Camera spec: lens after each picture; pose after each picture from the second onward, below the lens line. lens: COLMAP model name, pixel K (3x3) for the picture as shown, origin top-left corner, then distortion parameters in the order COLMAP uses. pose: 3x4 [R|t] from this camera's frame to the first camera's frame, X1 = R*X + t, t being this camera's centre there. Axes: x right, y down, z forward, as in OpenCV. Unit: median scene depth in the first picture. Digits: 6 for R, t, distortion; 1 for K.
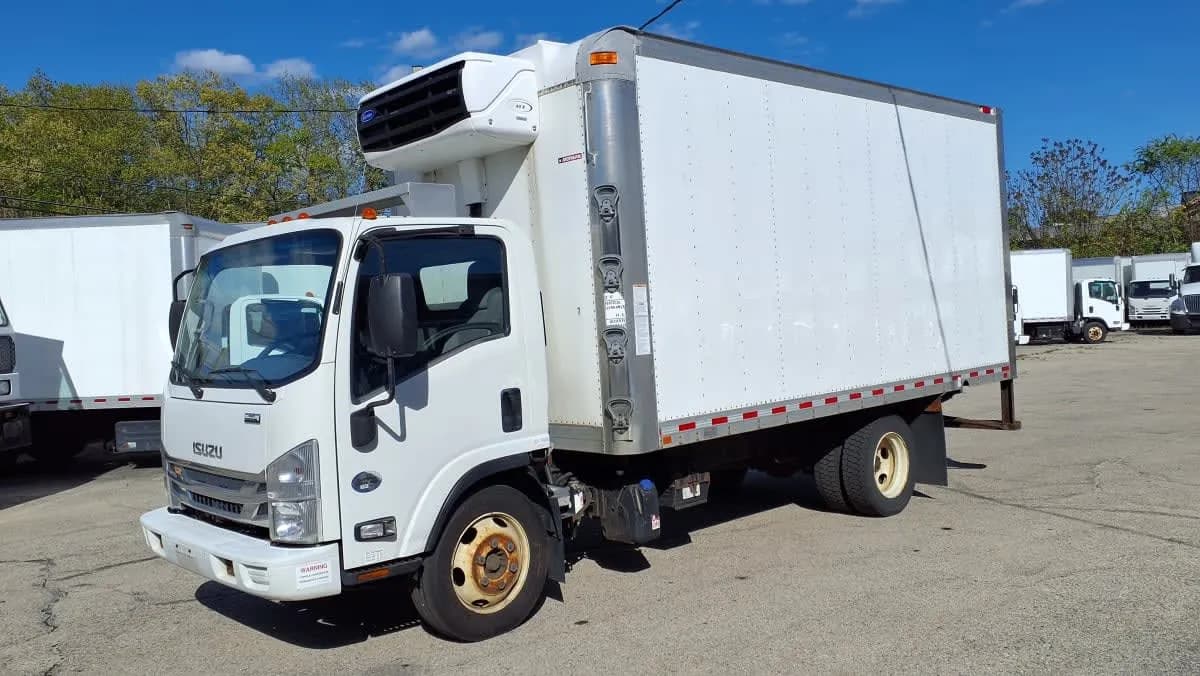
lens RADIAL K [[977.5, 0, 598.2], [0, 977.5, 335.5], [0, 0, 1]] dist [-0.009096, -0.010710]
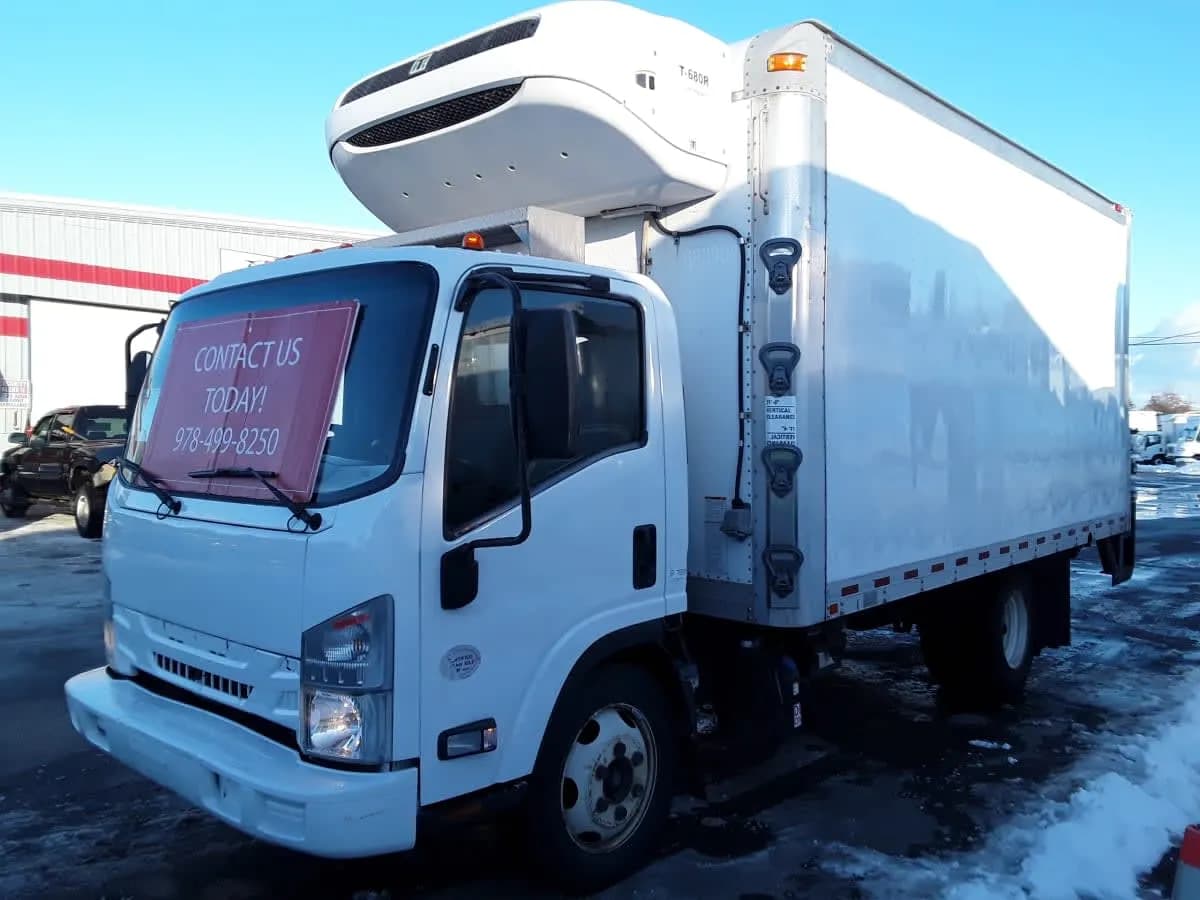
lens RADIAL K [[970.3, 0, 563.4], [0, 970.3, 453.3], [0, 0, 1]] dist [-0.012474, 0.009421]
pose [[0.995379, 0.059510, 0.075361, -0.219582], [-0.059549, 0.998224, -0.001736, 0.010279], [-0.075330, -0.002760, 0.997155, 0.360061]]
